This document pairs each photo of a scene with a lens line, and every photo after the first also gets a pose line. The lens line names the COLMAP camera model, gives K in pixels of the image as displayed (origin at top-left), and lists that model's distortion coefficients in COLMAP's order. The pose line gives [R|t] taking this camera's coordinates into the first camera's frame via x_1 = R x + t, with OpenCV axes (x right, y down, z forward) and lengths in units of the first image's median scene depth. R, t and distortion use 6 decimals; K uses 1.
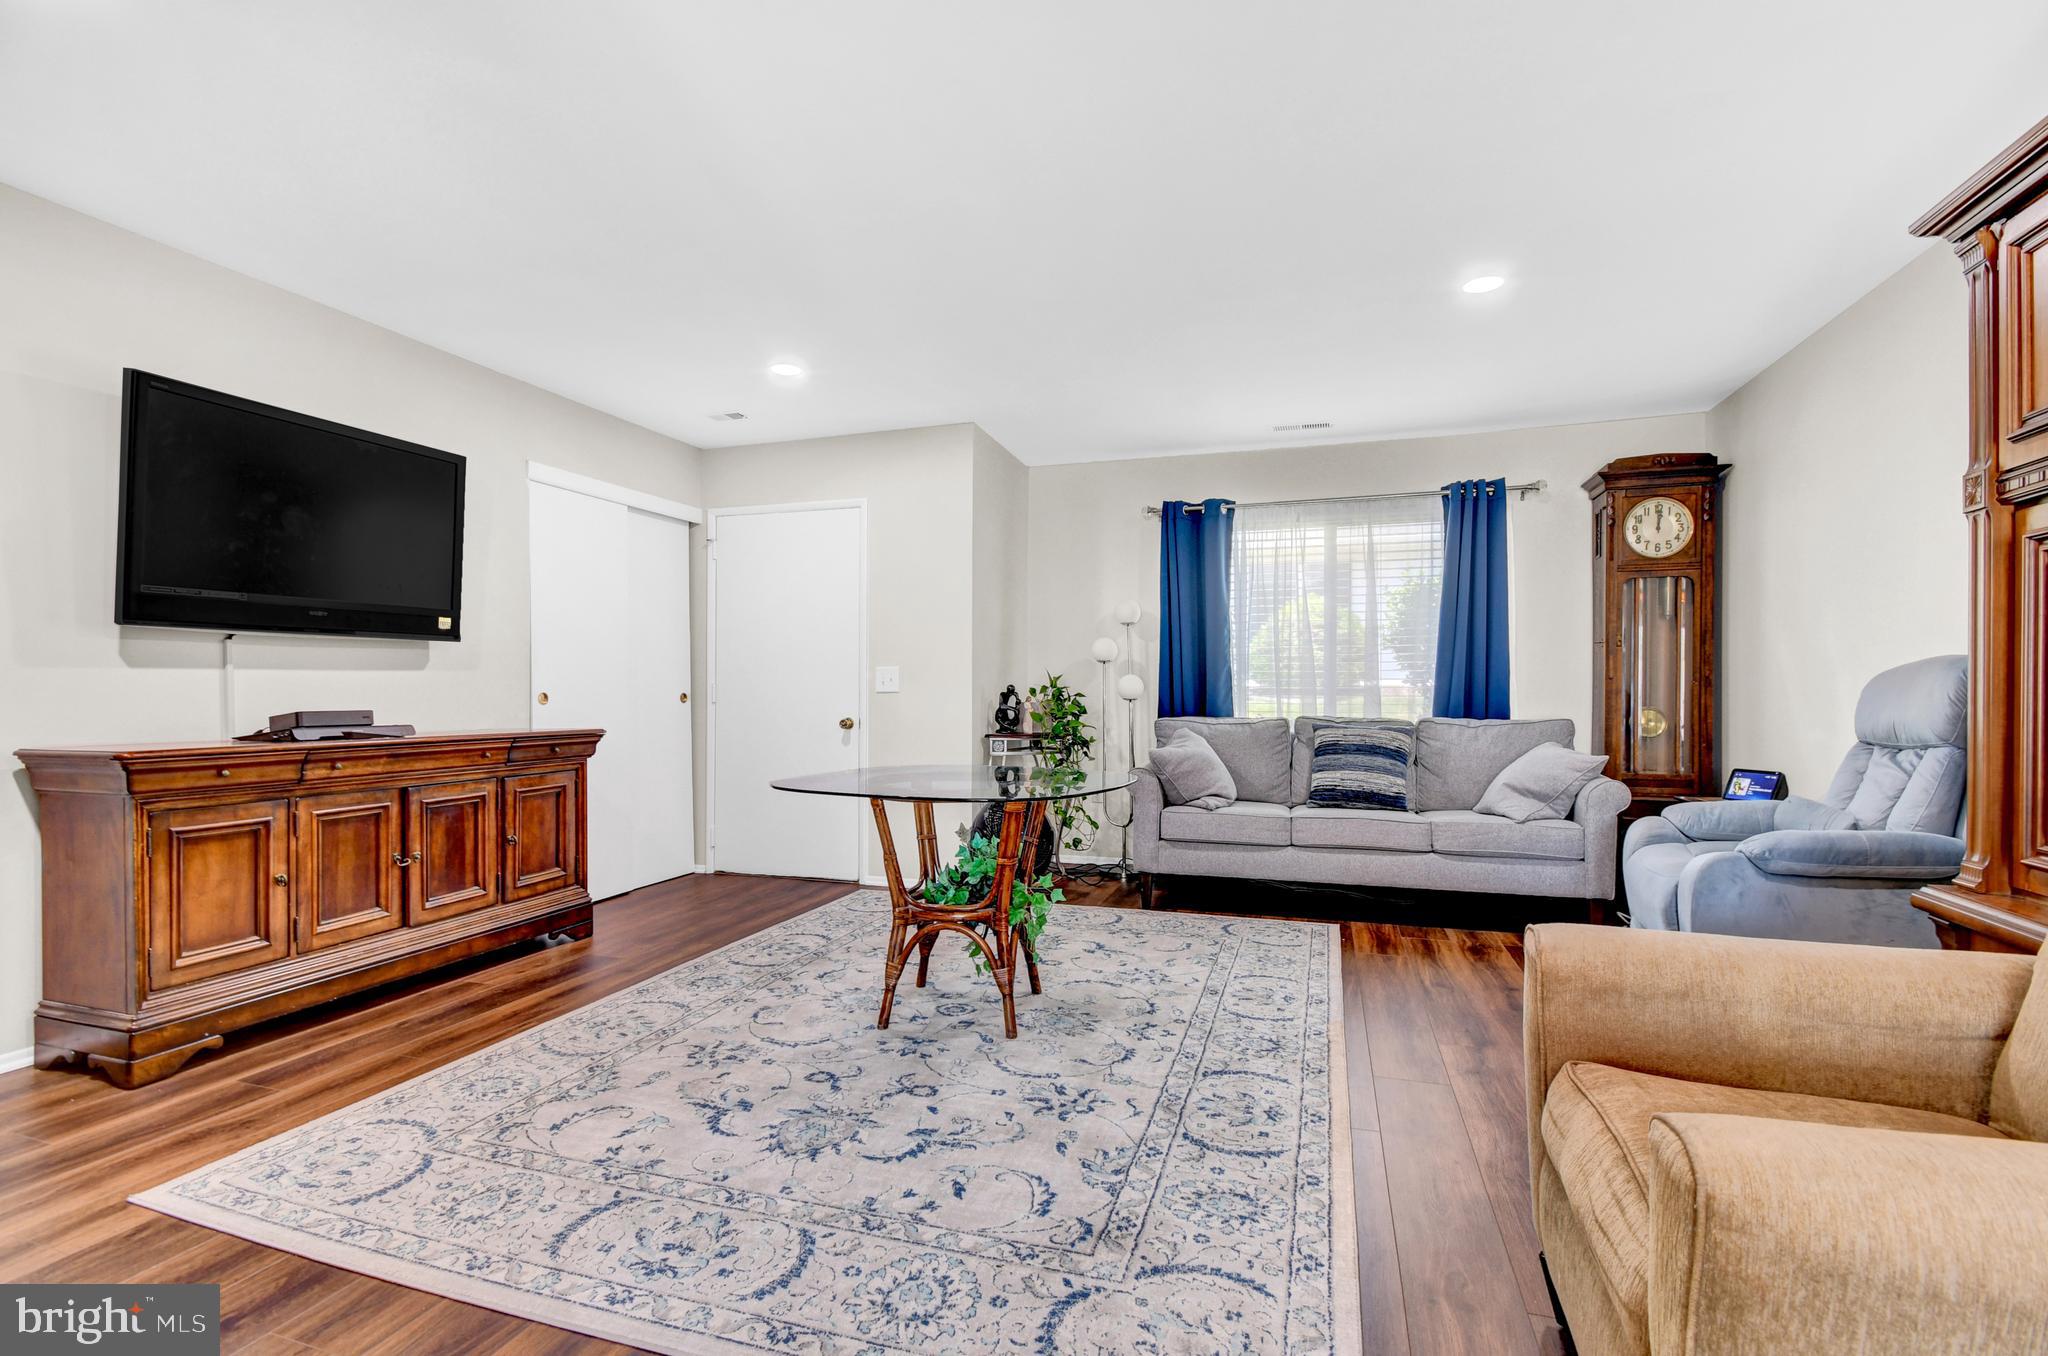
lens RADIAL K [[920.4, 0, 1032.2], [0, 920.4, 695.8], [0, 0, 1]] dist [0.009734, -0.000305]
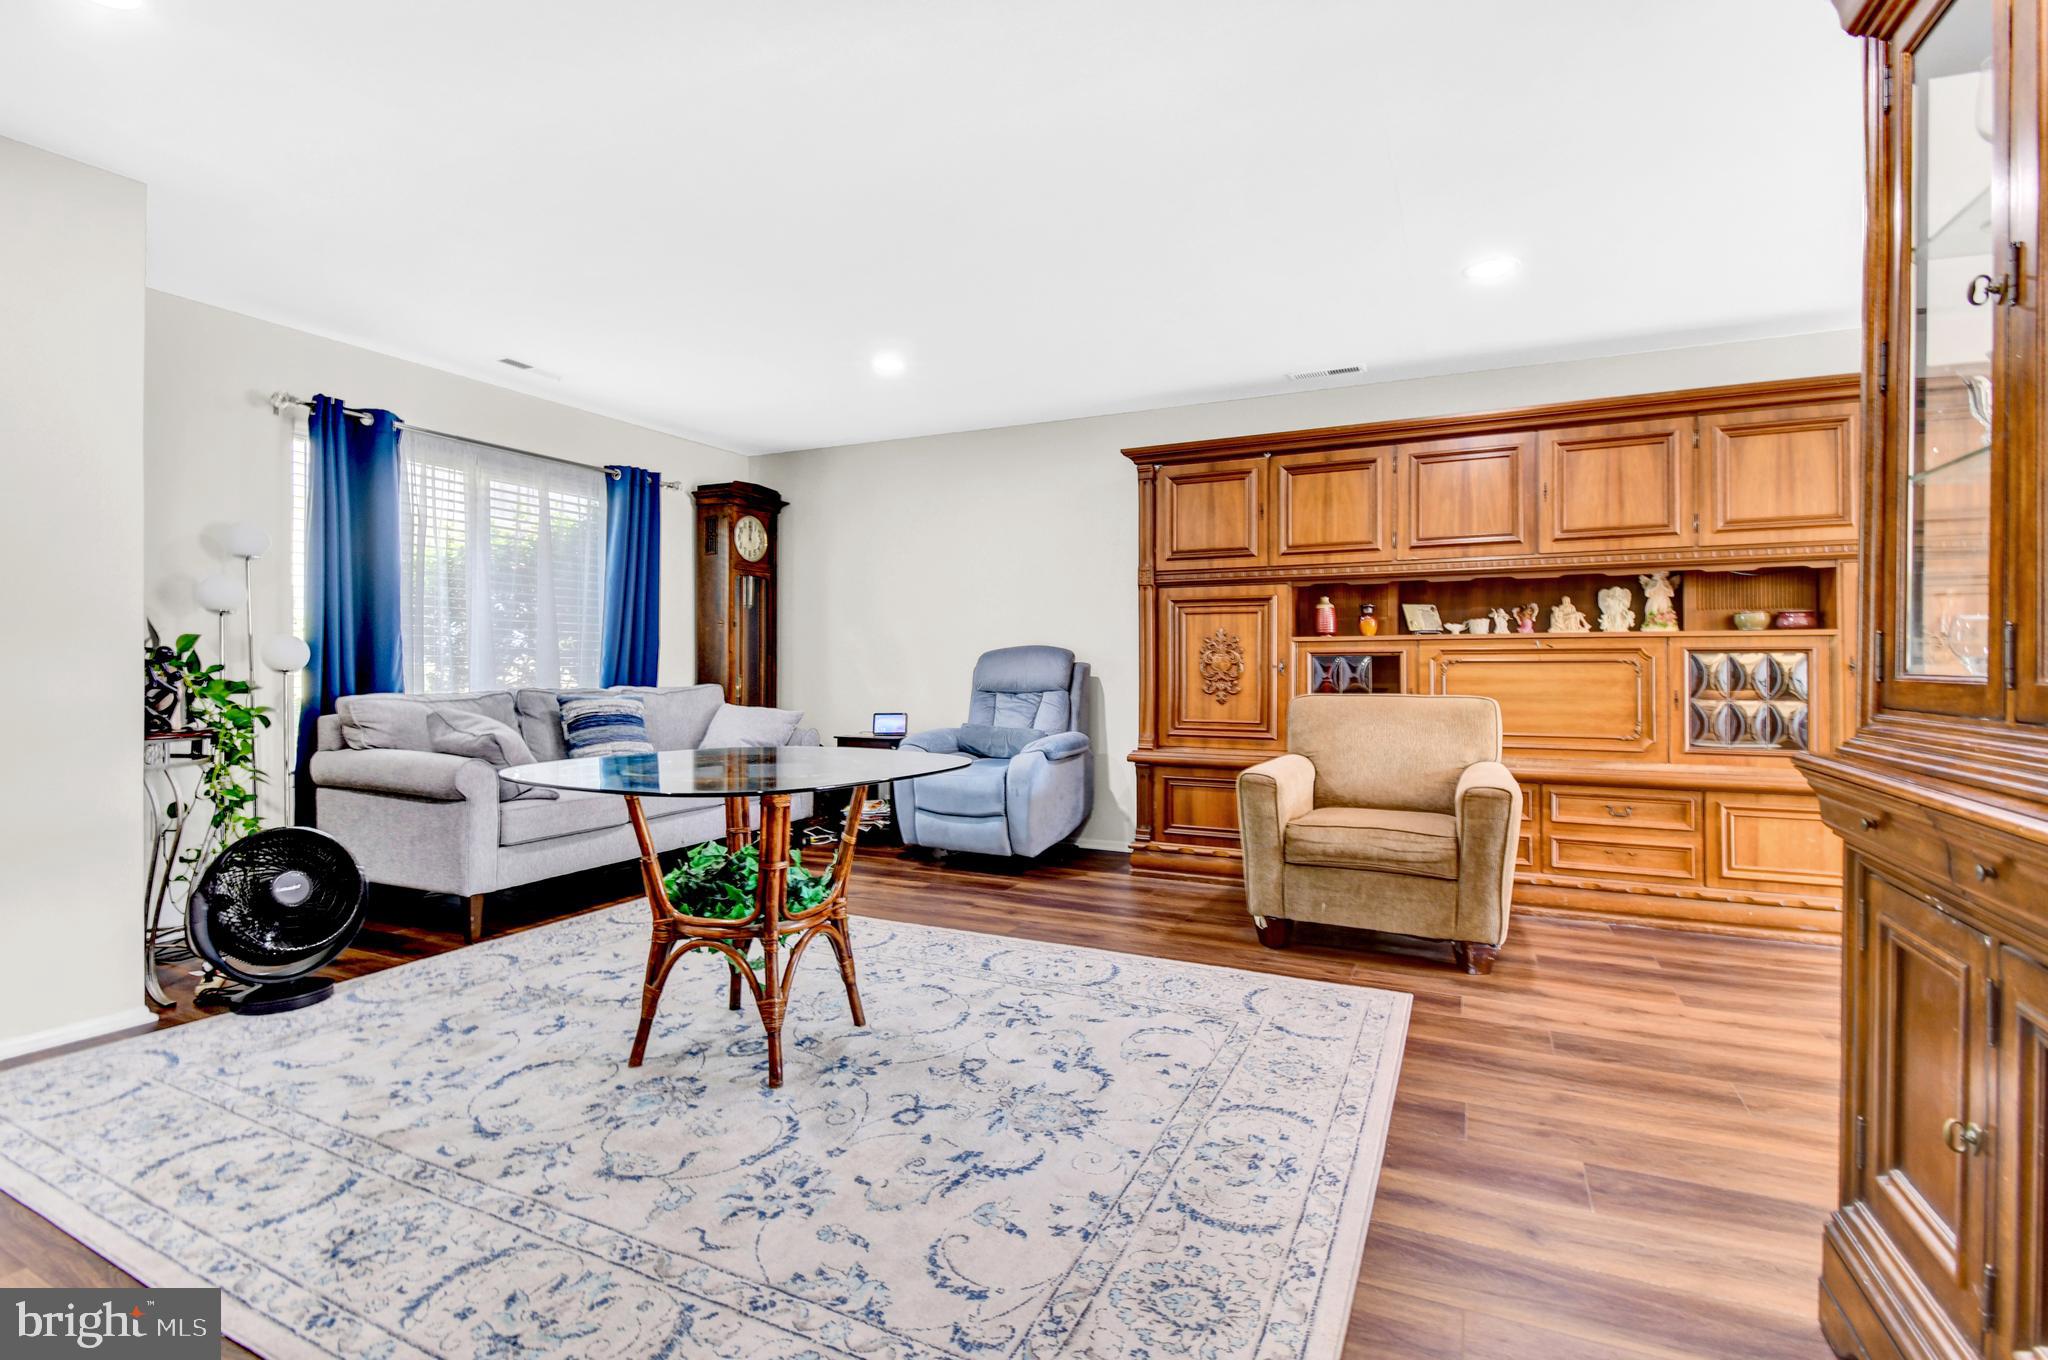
lens RADIAL K [[943.9, 0, 1022.5], [0, 943.9, 661.3], [0, 0, 1]] dist [0.002651, -0.001202]
pose [[0.140861, 0.004497, 0.990019, -0.714947], [0.002988, 0.999983, -0.004968, 0.000474], [-0.990025, 0.003658, 0.140845, 0.514476]]
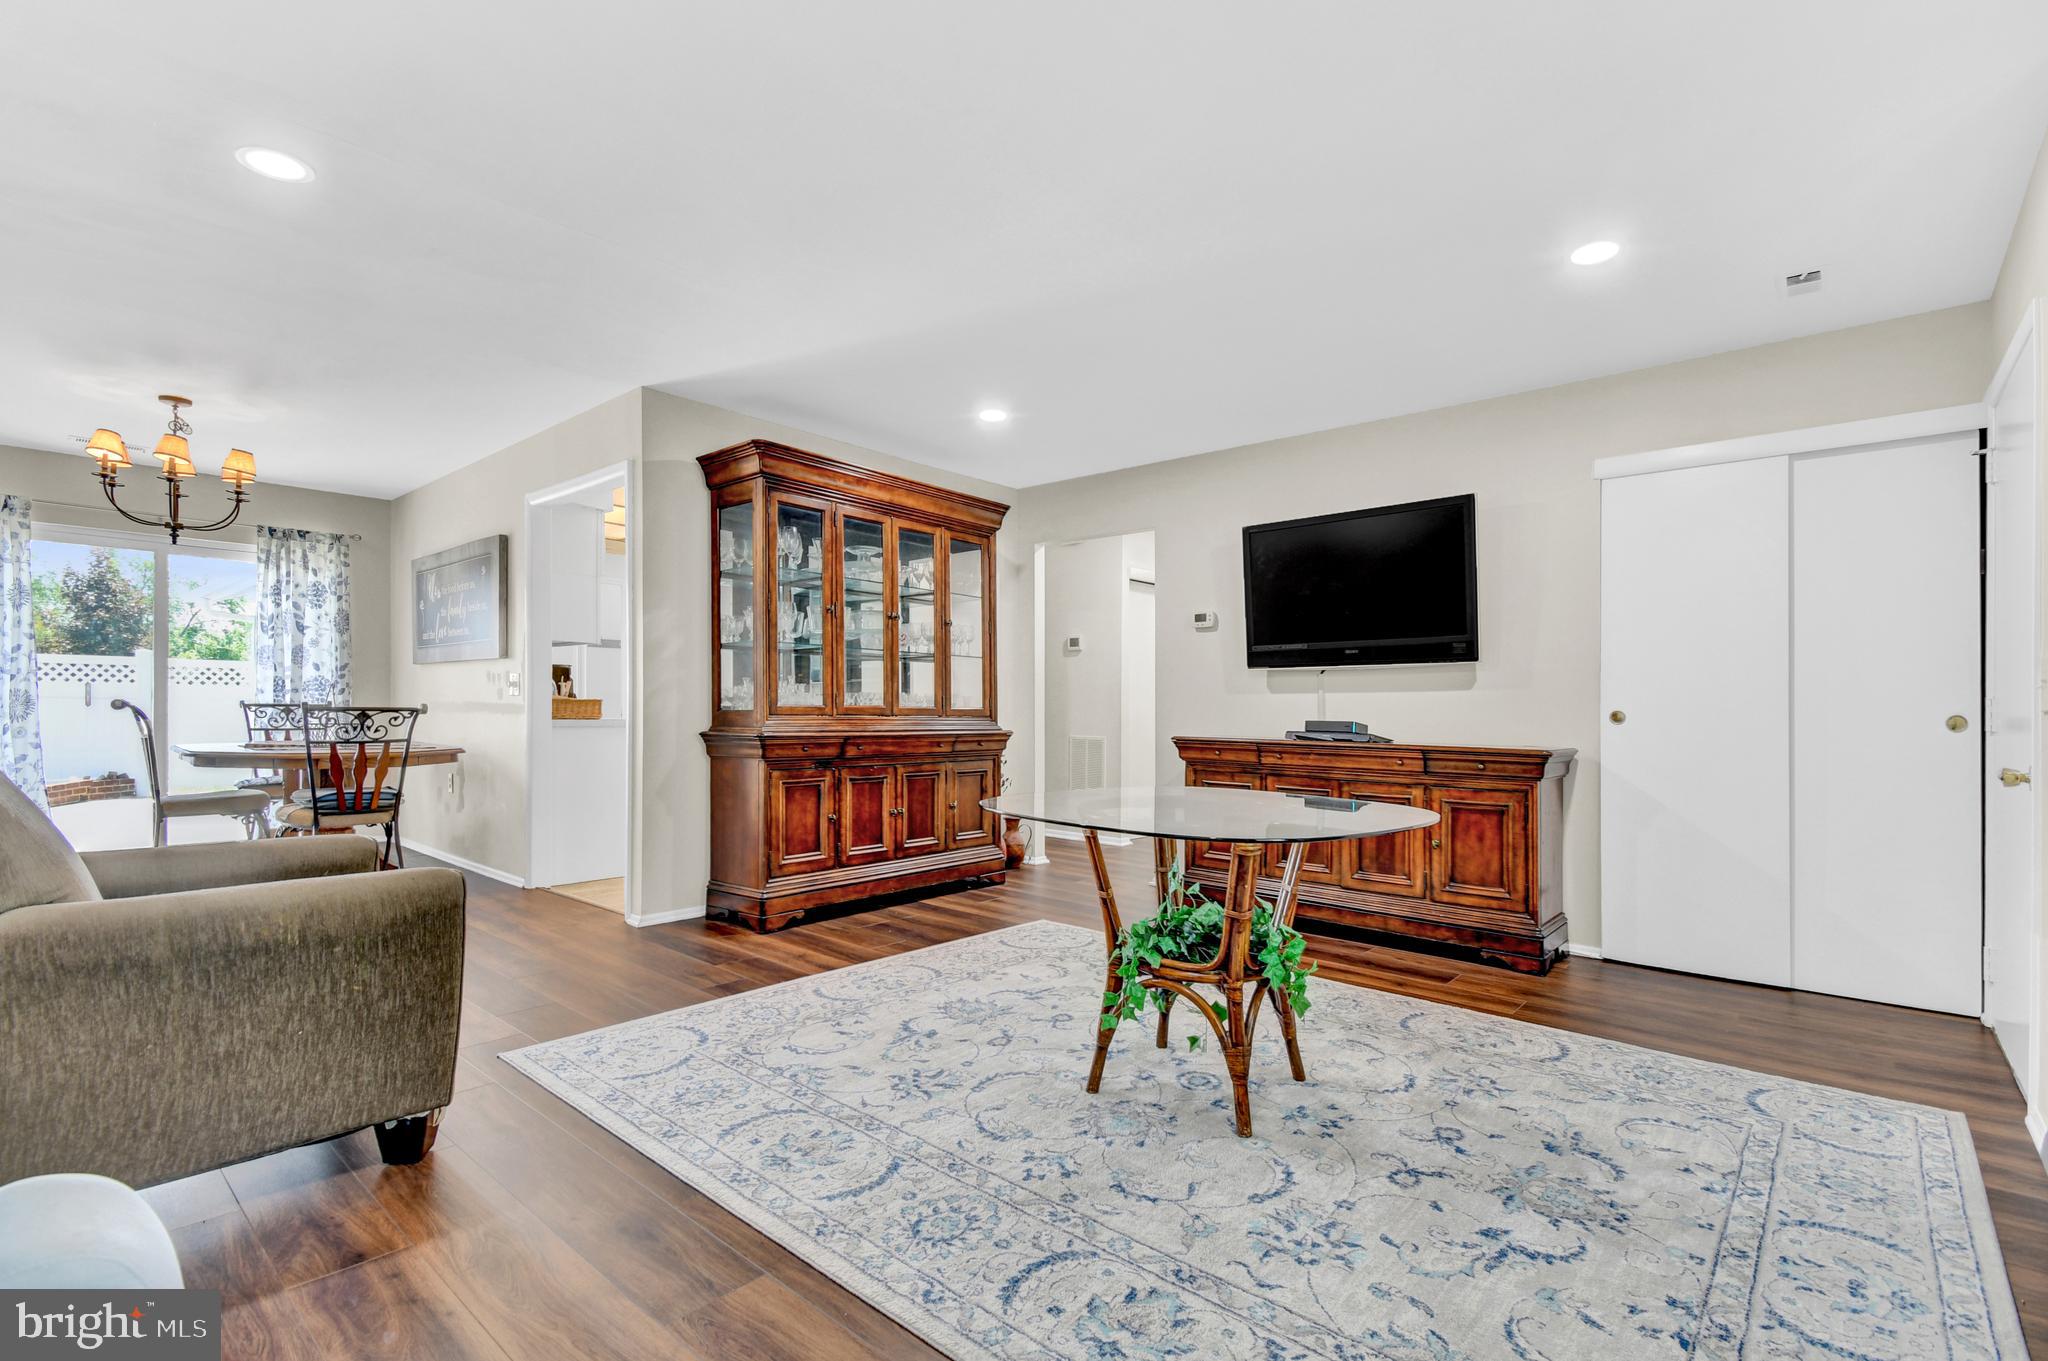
lens RADIAL K [[920.3, 0, 1031.3], [0, 920.3, 723.4], [0, 0, 1]] dist [0.028294, -0.025451]
pose [[-0.388867, 0.009510, -0.921245, 0.601767], [-0.017489, 0.999690, 0.017702, 0.002708], [0.921128, 0.022995, -0.388581, 0.949251]]
